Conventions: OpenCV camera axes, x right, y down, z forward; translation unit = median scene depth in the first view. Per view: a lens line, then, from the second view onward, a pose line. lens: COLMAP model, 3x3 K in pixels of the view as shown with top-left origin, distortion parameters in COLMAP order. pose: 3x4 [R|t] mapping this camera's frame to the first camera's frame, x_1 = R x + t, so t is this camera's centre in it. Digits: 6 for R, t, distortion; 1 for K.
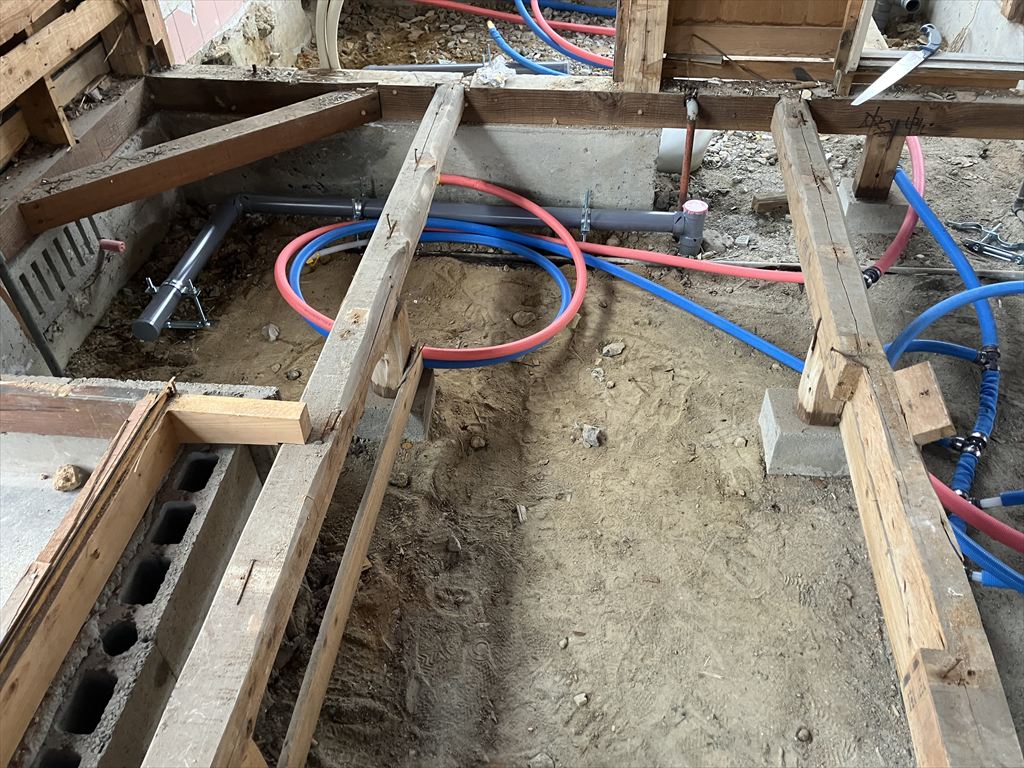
lens RADIAL K [[837.6, 0, 537.2], [0, 837.6, 384.1], [0, 0, 1]] dist [0.008558, 0.002646]
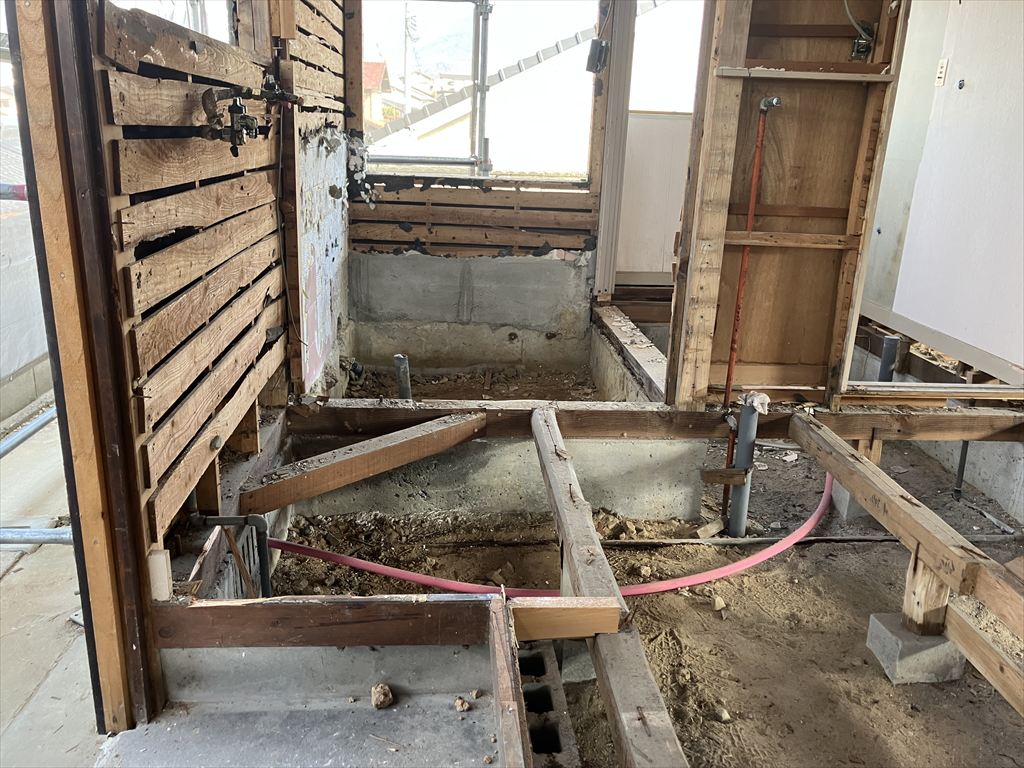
lens RADIAL K [[837.6, 0, 537.2], [0, 837.6, 384.1], [0, 0, 1]] dist [0.008558, 0.002646]
pose [[0.981467, -0.005381, 0.191554, -0.361920], [0.087890, 0.900906, -0.425021, 0.147310], [-0.170285, 0.433980, 0.884683, -0.129838]]
